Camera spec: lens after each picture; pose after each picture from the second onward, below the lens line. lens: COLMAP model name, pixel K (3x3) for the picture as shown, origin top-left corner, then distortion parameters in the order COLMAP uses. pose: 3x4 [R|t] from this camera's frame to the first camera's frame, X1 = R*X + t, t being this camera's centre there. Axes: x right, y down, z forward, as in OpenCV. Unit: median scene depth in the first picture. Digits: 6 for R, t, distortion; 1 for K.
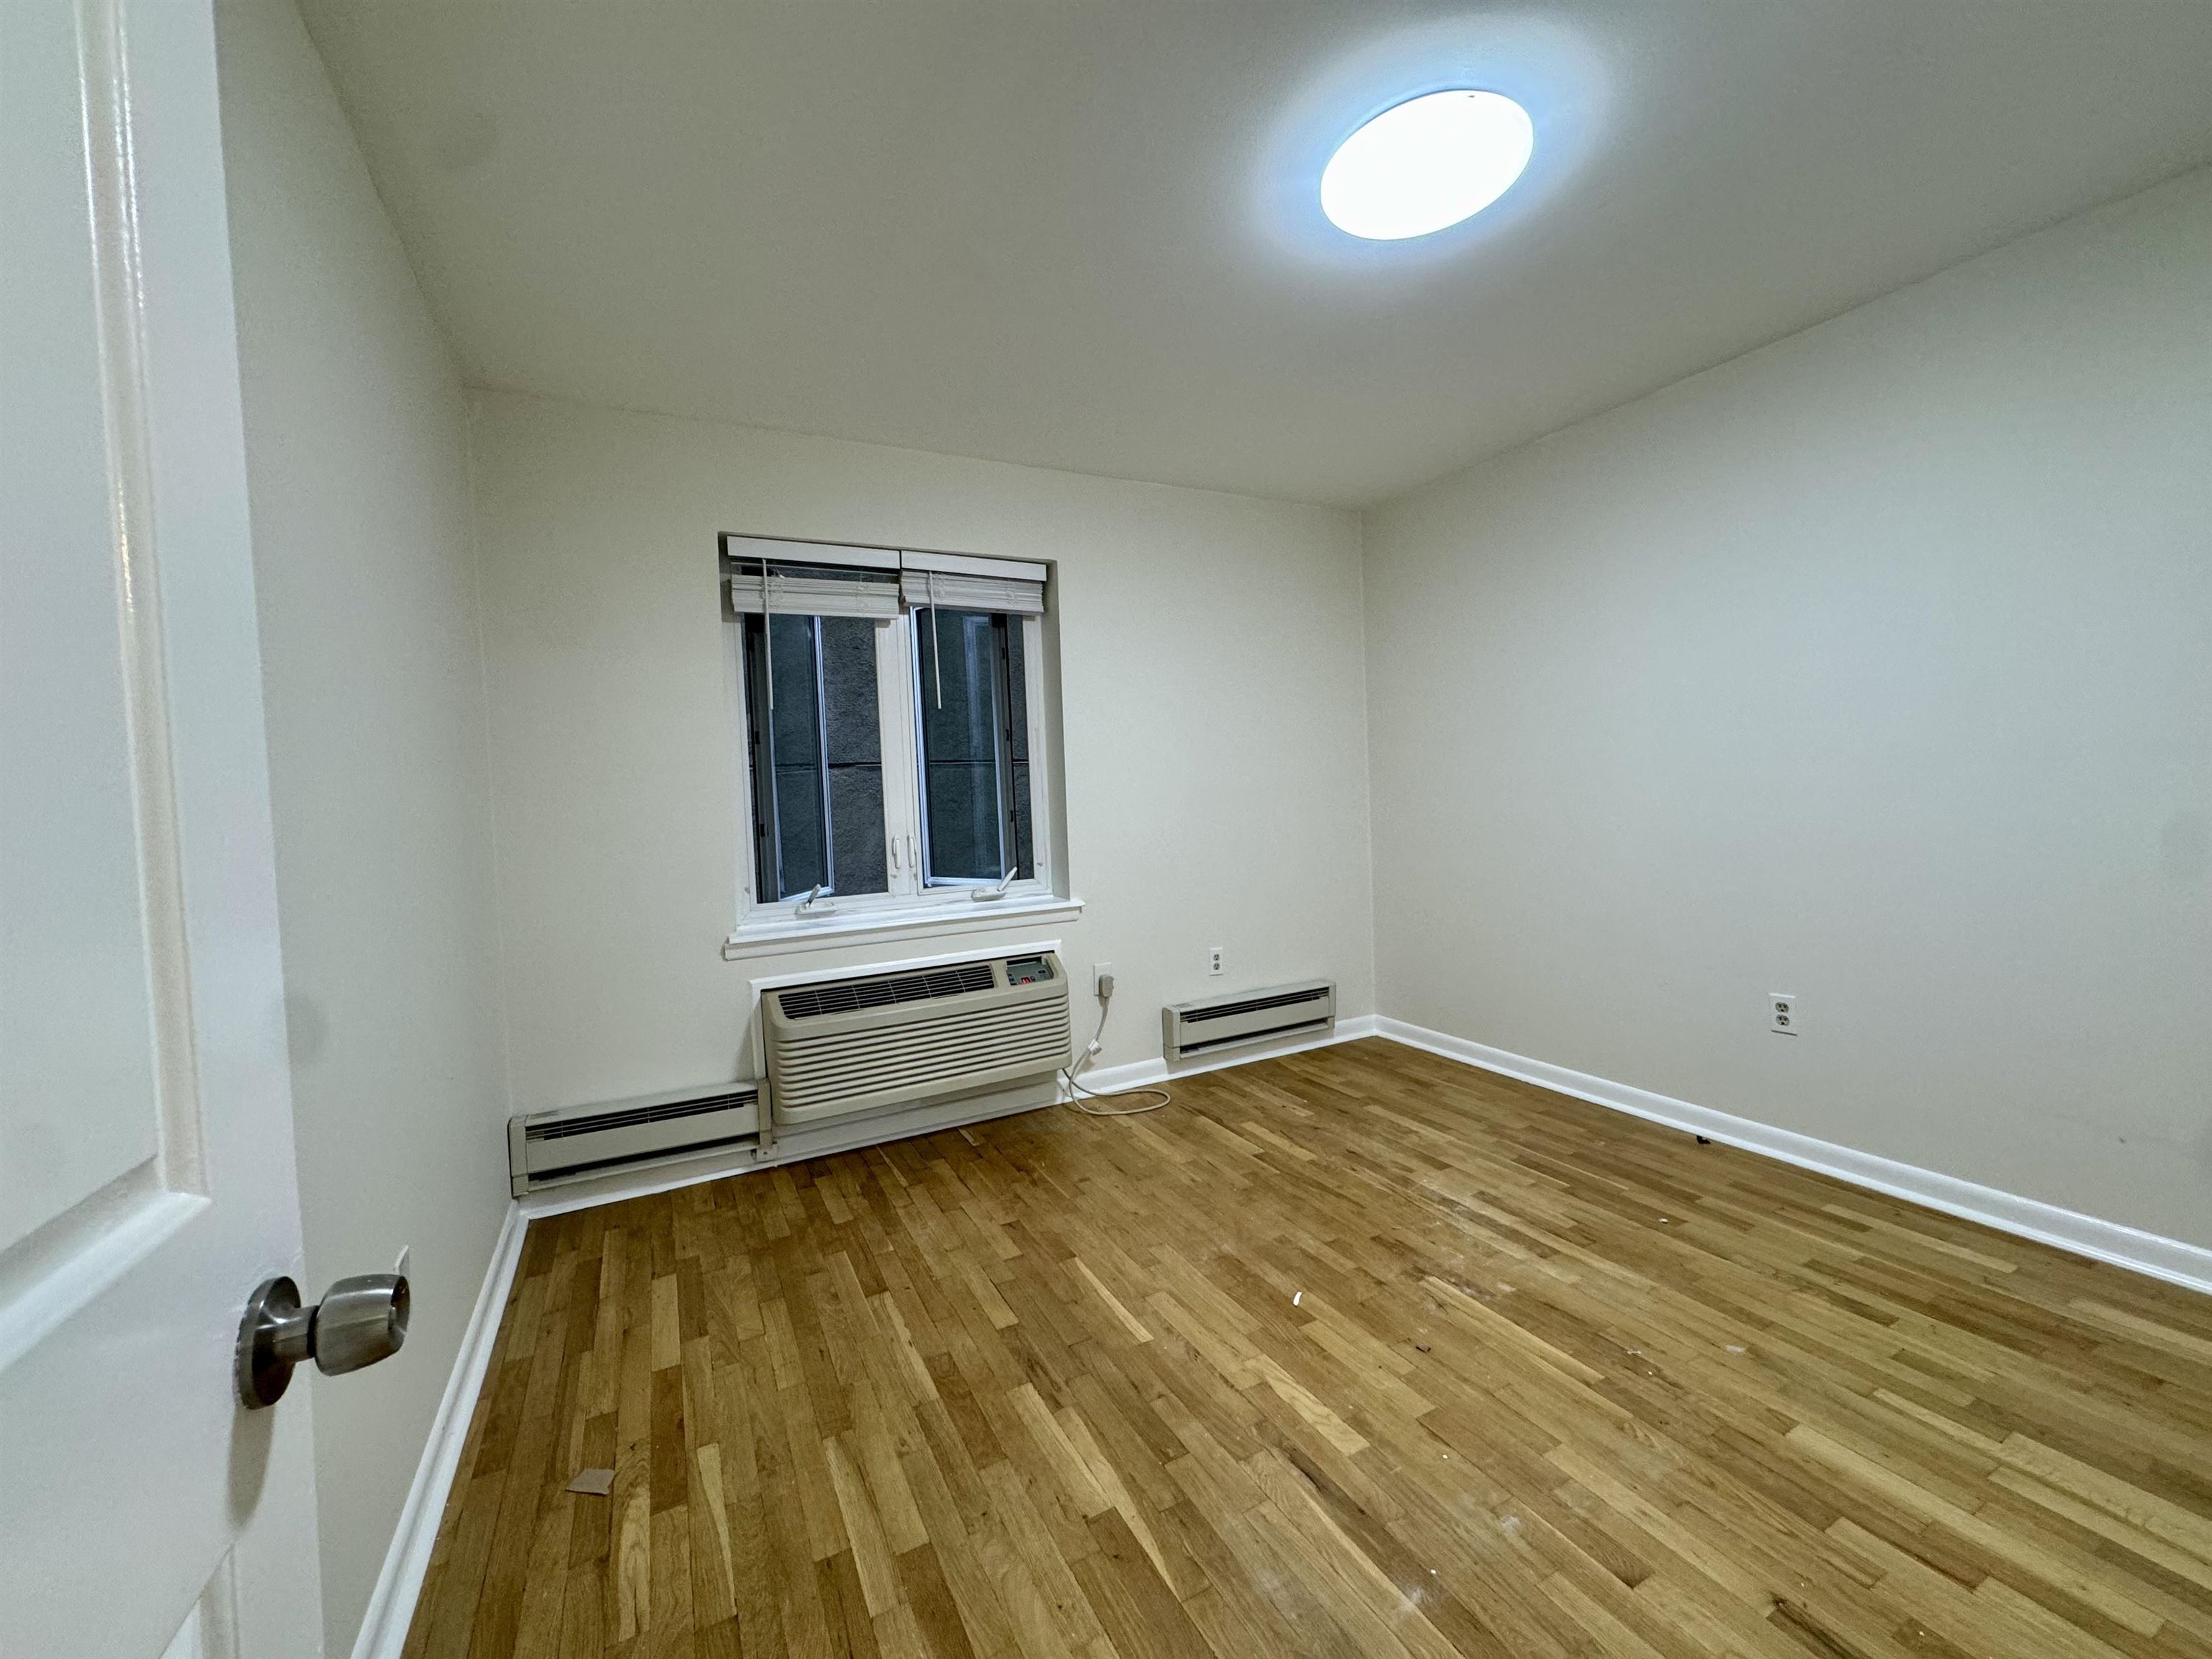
lens RADIAL K [[885.2, 0, 1104.5], [0, 885.2, 834.7], [0, 0, 1]] dist [-0.000768, -0.000067]
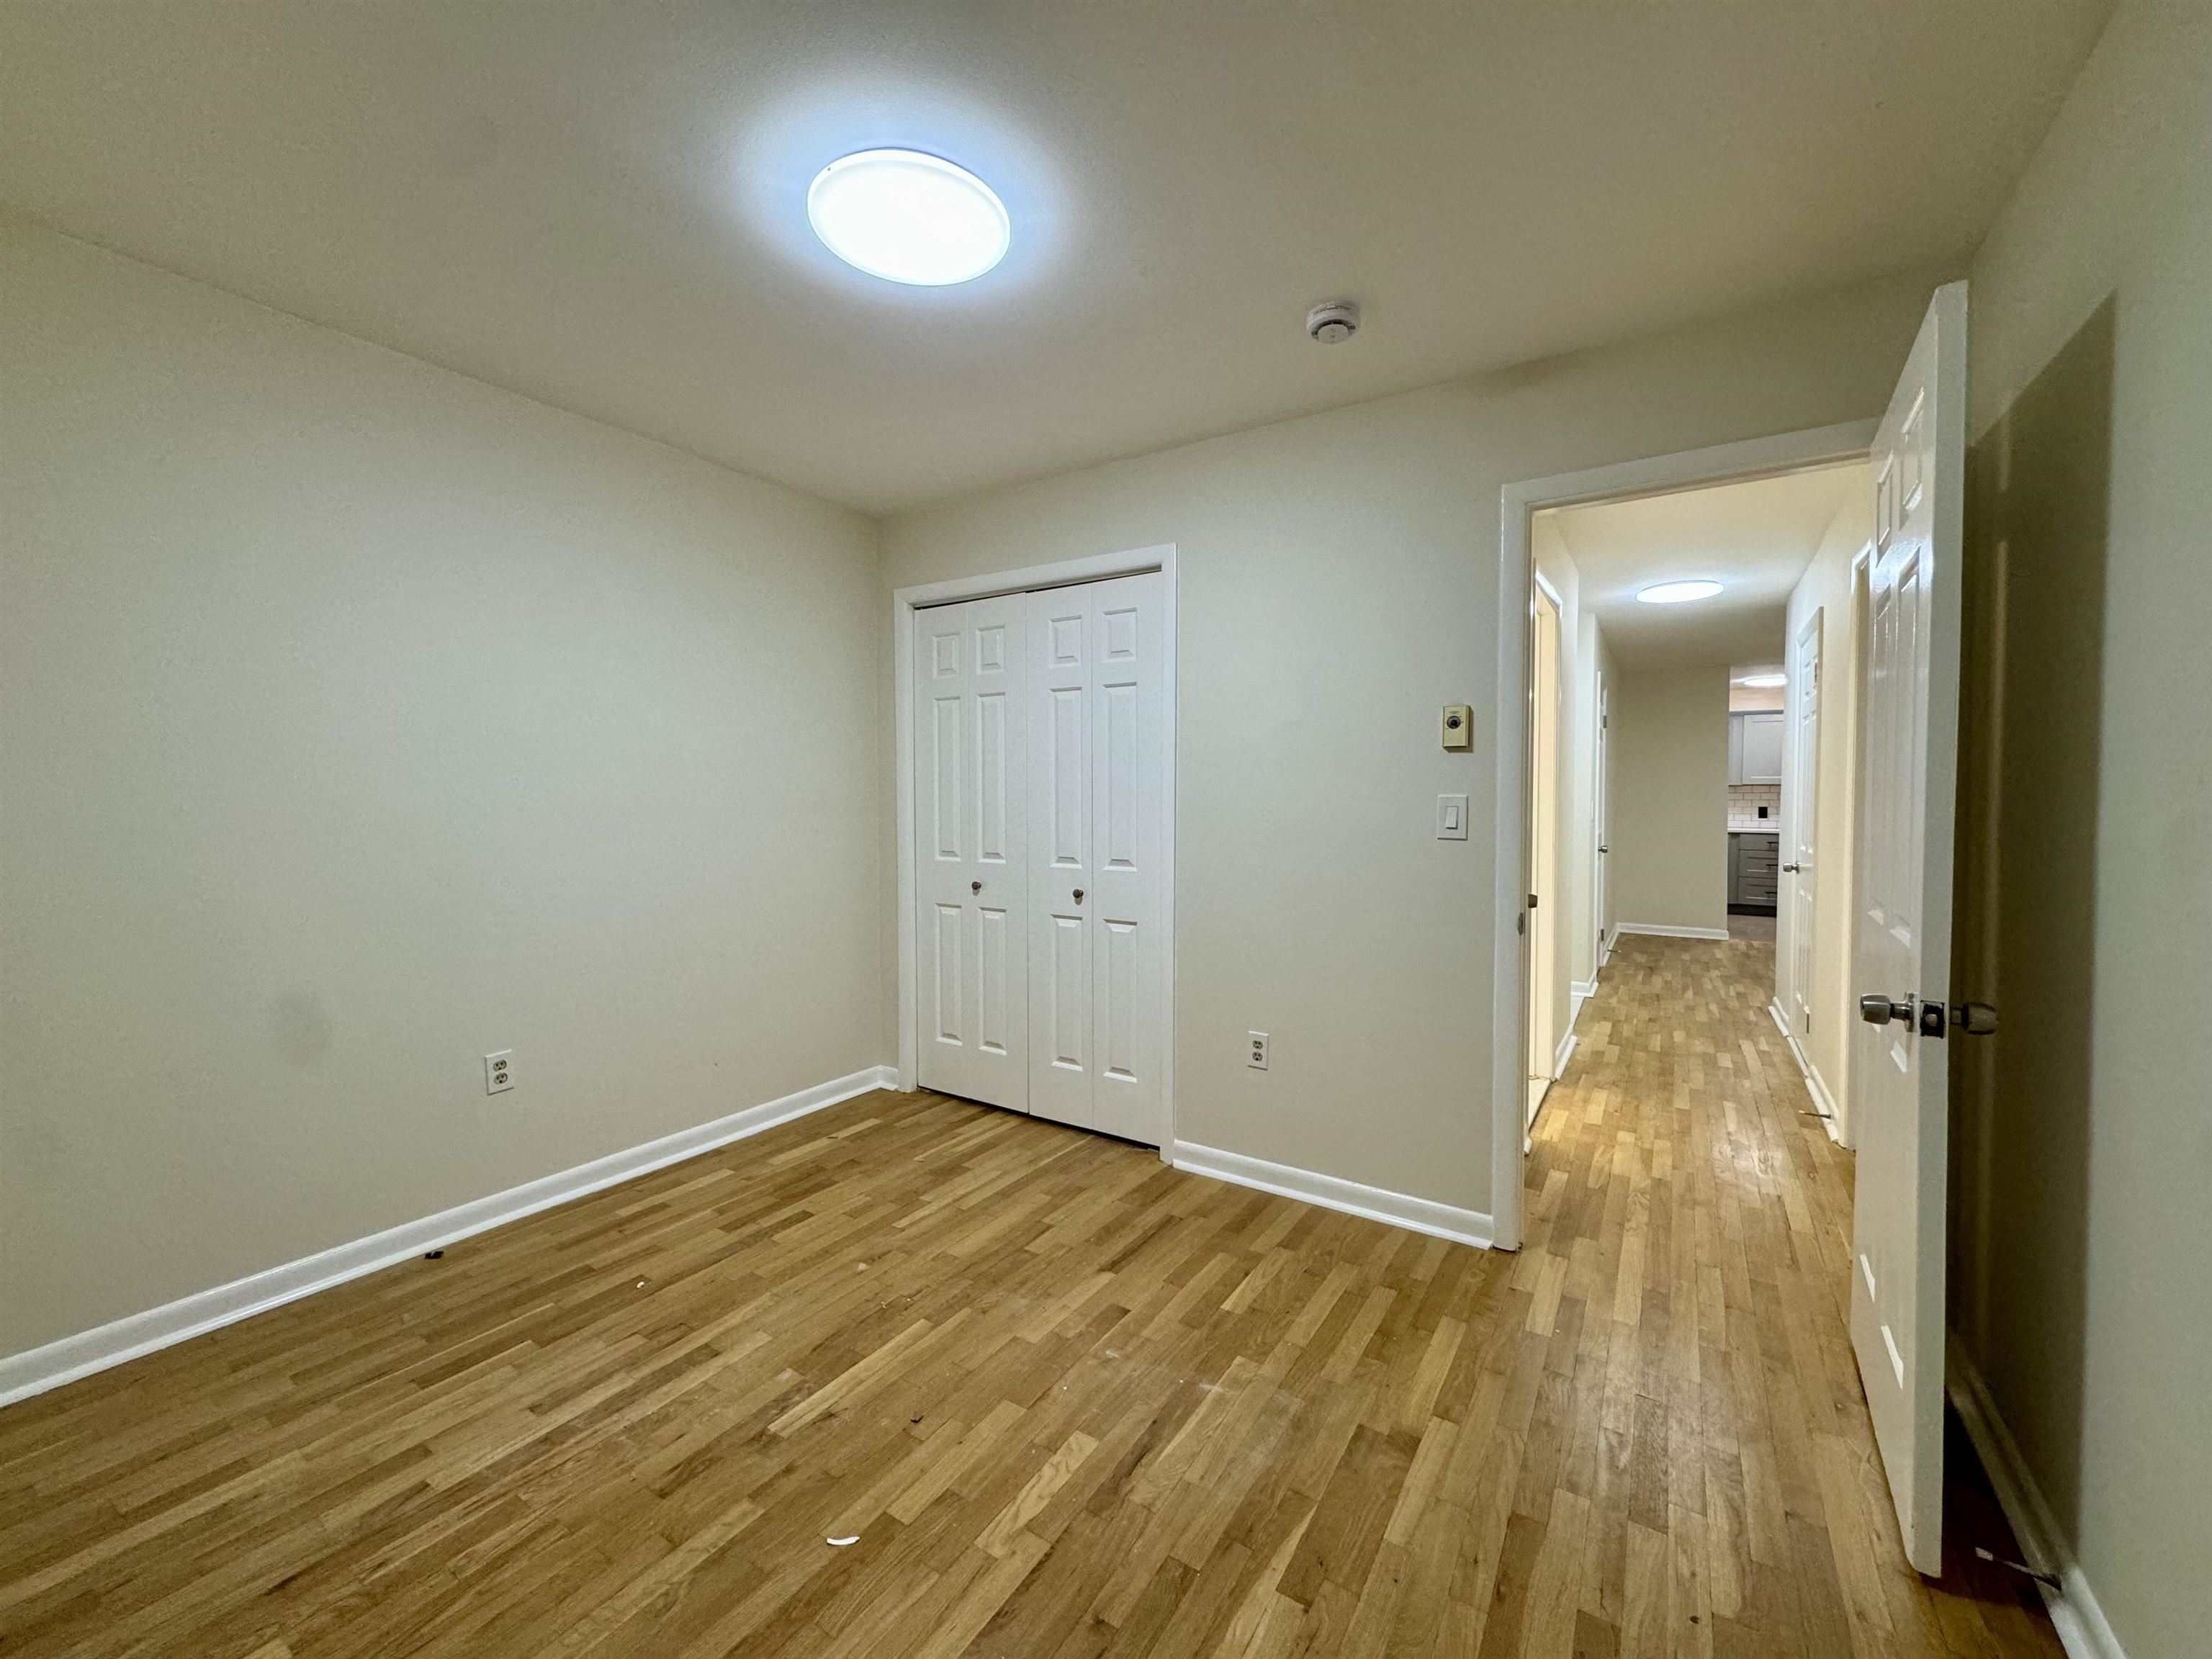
lens RADIAL K [[885.2, 0, 1106.6], [0, 885.2, 829.9], [0, 0, 1]] dist [-0.000768, -0.000067]
pose [[-0.500990, 0.006577, 0.865428, -0.540986], [0.059719, 0.997850, 0.026987, -0.064836], [-0.863390, 0.065203, -0.500306, 1.183696]]
